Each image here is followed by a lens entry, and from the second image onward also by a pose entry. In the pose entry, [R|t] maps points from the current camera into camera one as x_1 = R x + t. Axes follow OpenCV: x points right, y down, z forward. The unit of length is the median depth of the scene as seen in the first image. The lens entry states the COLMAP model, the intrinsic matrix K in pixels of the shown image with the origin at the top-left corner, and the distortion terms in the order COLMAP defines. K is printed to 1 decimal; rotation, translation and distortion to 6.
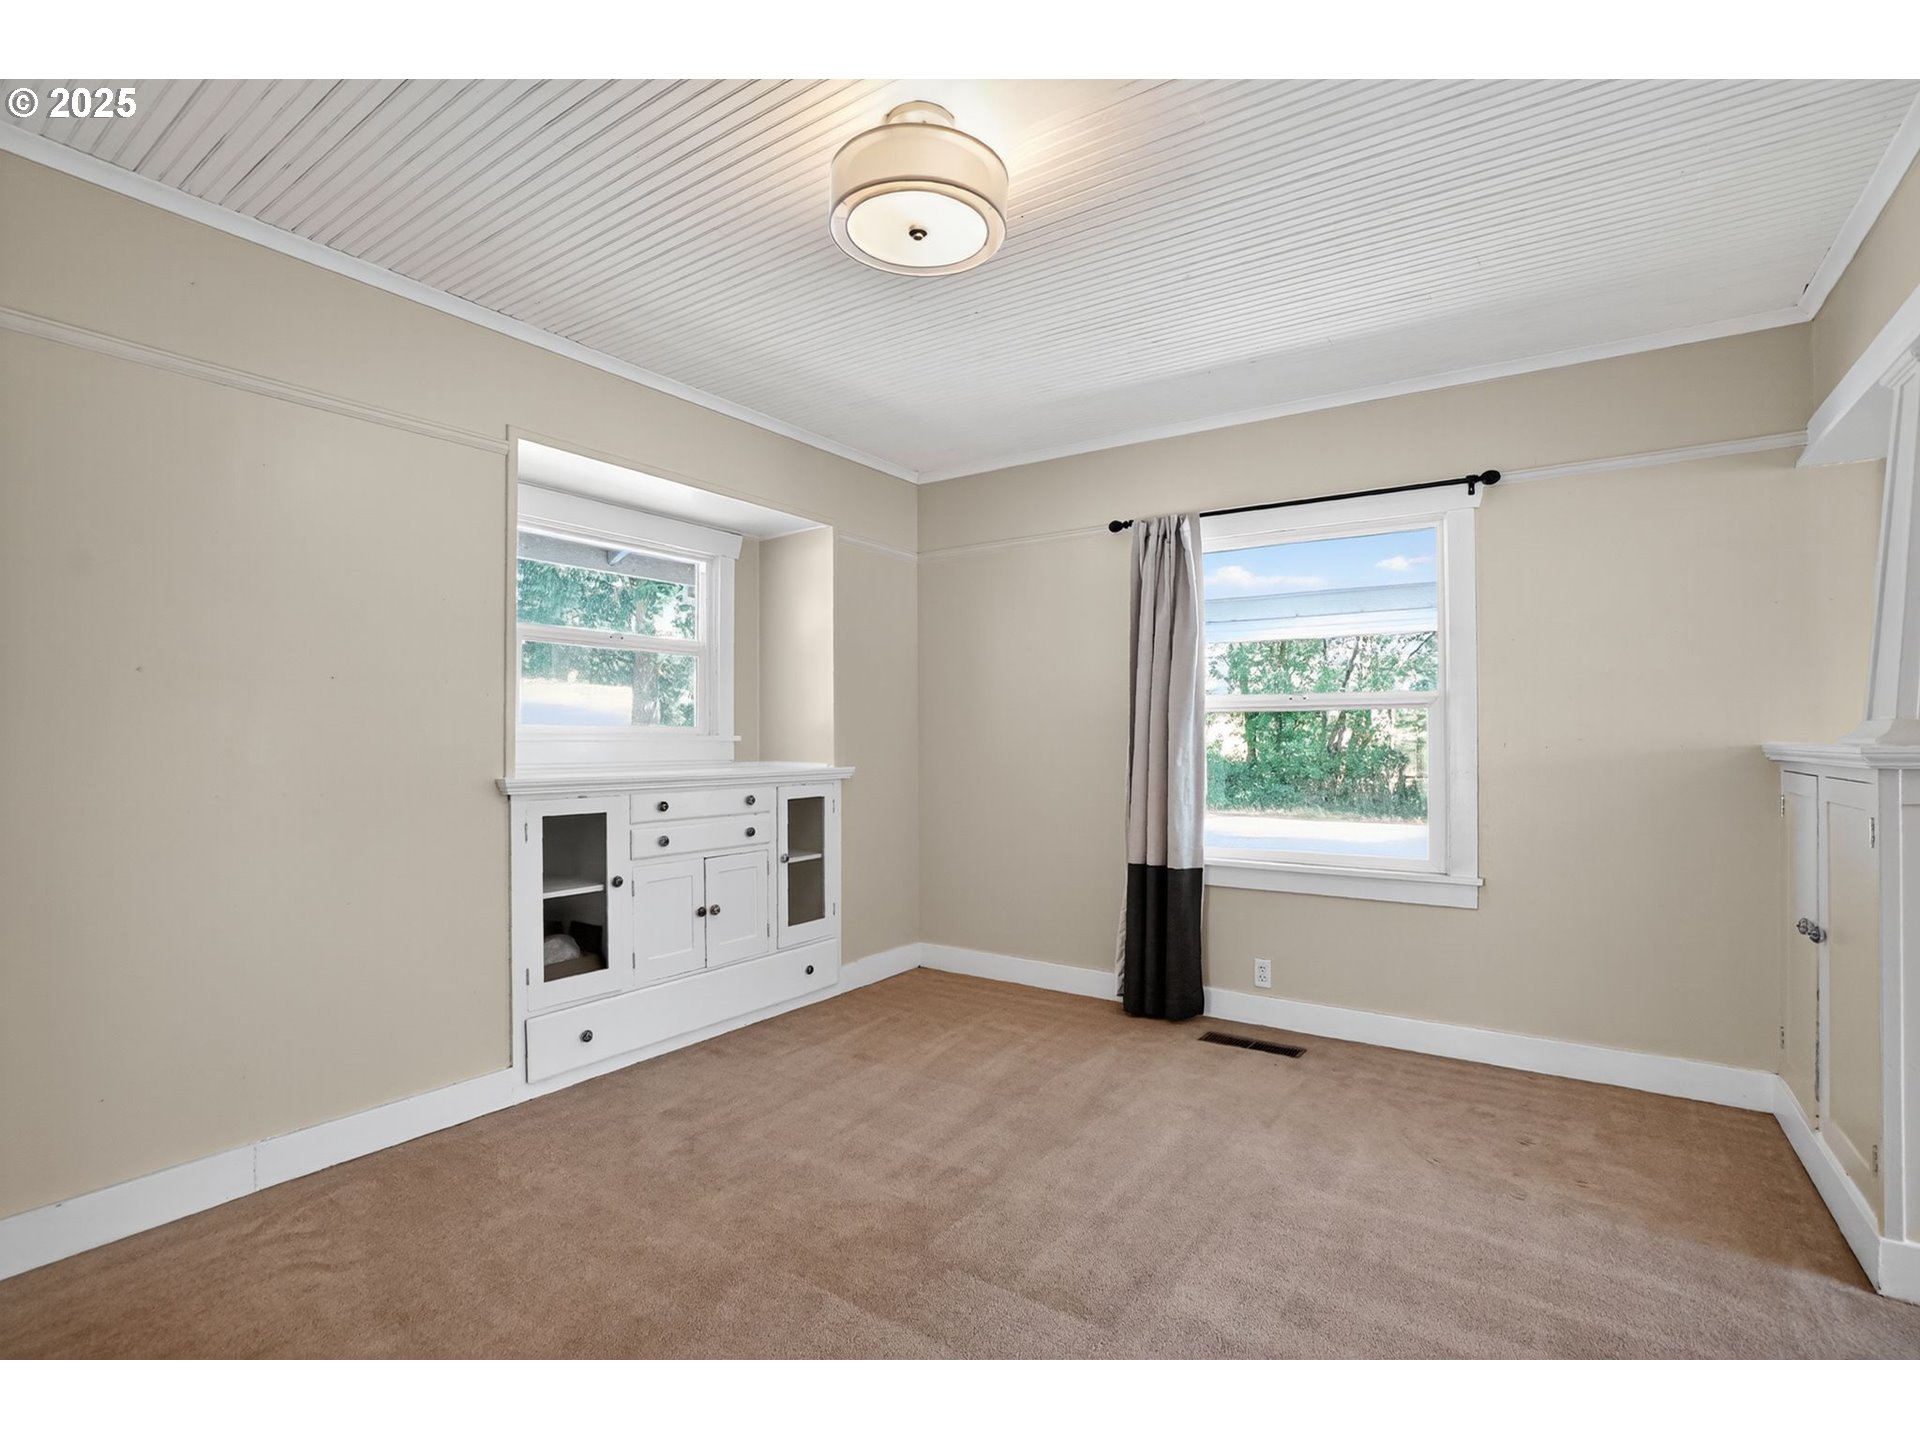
lens RADIAL K [[900.5, 0, 943.6], [0, 900.5, 723.5], [0, 0, 1]] dist [-0.035553, 0.007436]
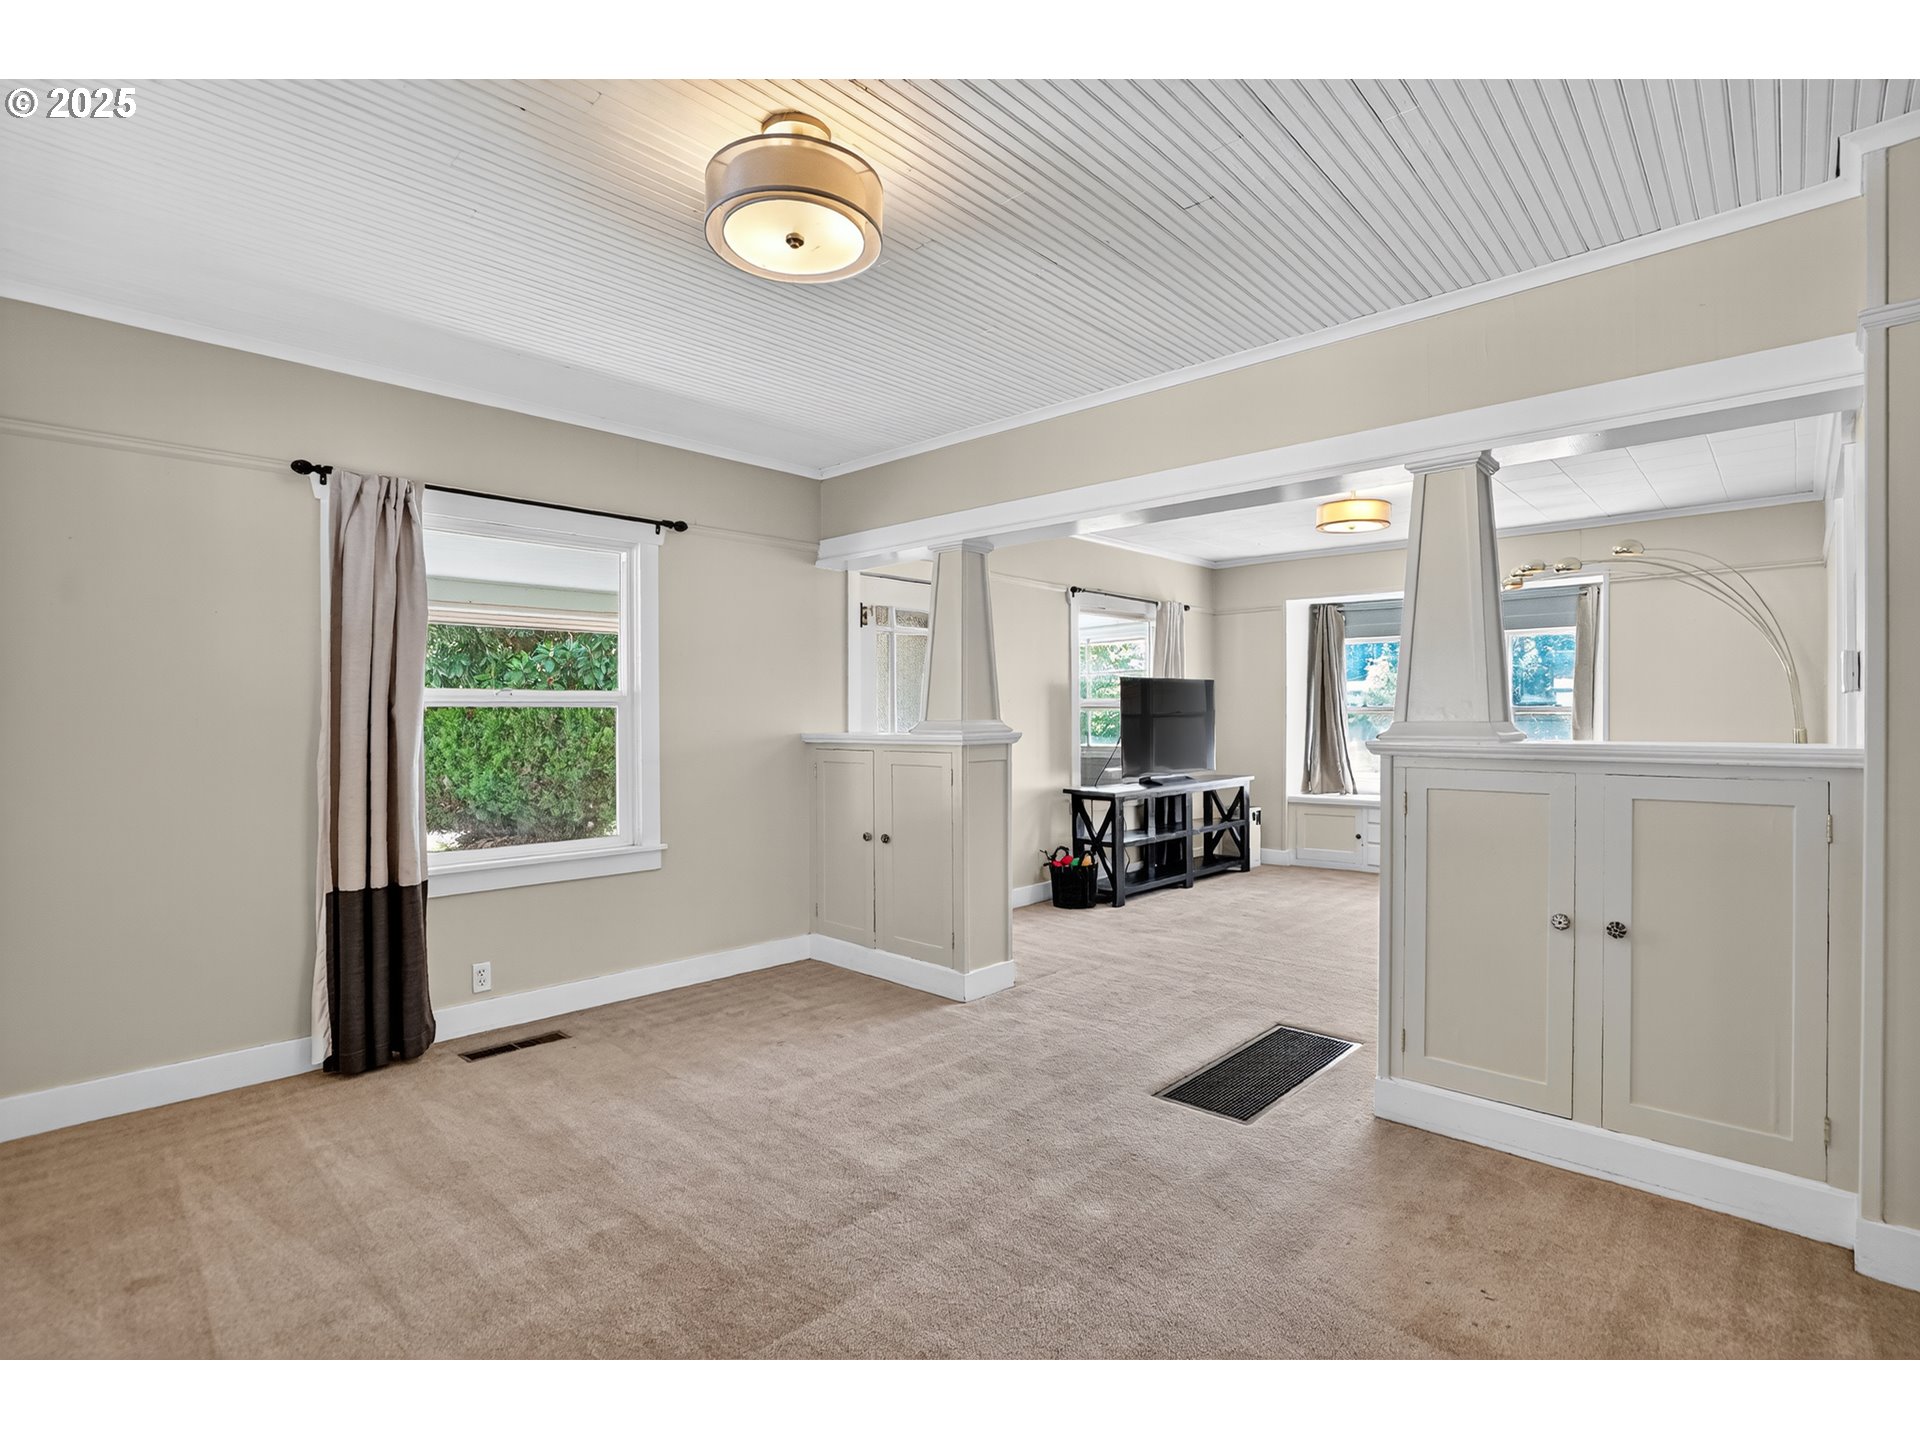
lens RADIAL K [[900.5, 0, 941.6], [0, 900.5, 716.7], [0, 0, 1]] dist [-0.035553, 0.007436]
pose [[0.185427, 0.007033, 0.982633, -0.600261], [-0.001809, 0.999975, -0.006816, 0.004174], [-0.982656, -0.000514, 0.185435, 0.406628]]
